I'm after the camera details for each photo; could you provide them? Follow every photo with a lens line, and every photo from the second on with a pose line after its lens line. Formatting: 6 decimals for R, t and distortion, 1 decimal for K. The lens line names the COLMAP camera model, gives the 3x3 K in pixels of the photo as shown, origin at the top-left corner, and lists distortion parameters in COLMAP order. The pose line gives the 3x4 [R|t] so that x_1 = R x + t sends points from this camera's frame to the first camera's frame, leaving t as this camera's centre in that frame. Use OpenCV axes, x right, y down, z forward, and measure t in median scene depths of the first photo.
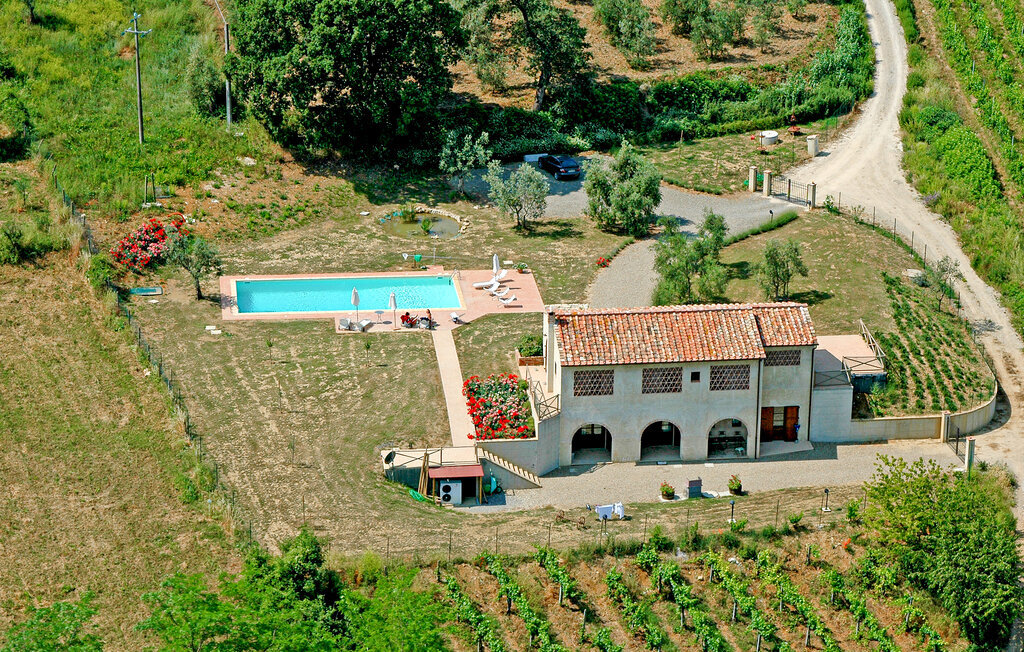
lens RADIAL K [[2955.4, 0, 512.0], [0, 2955.4, 326.0], [0, 0, 1]] dist [-0.068781, -0.414693]
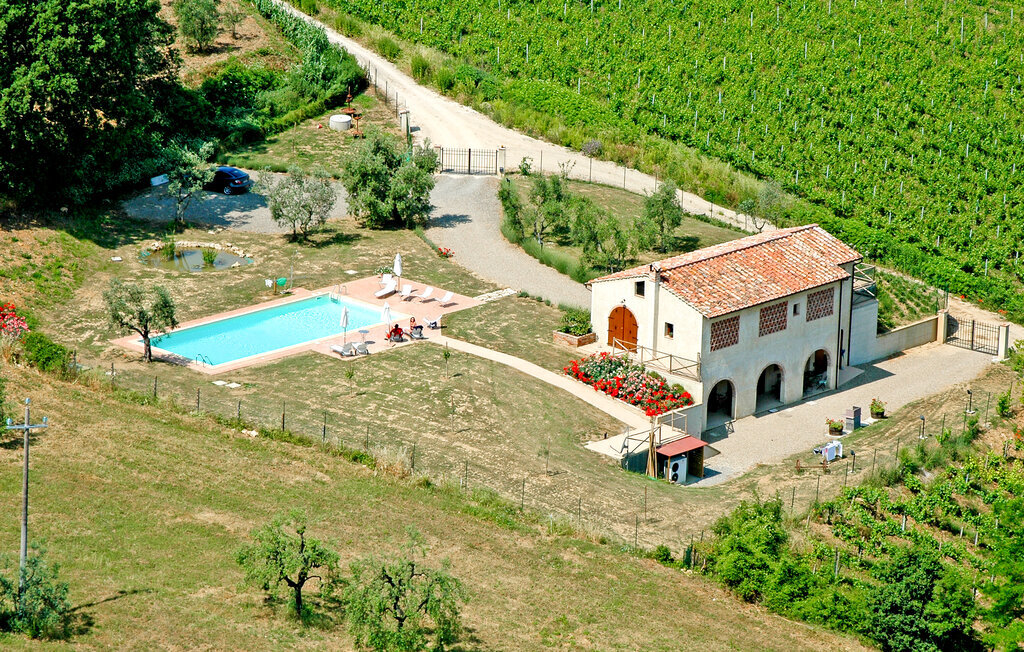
lens RADIAL K [[4125.8, 0, 512.0], [0, 4125.8, 326.0], [0, 0, 1]] dist [0.336193, 2.683270]
pose [[0.754171, -0.173356, 0.633382, -0.831135], [0.211984, 0.977157, 0.015036, -0.016311], [-0.621521, 0.122927, 0.773693, 0.046329]]
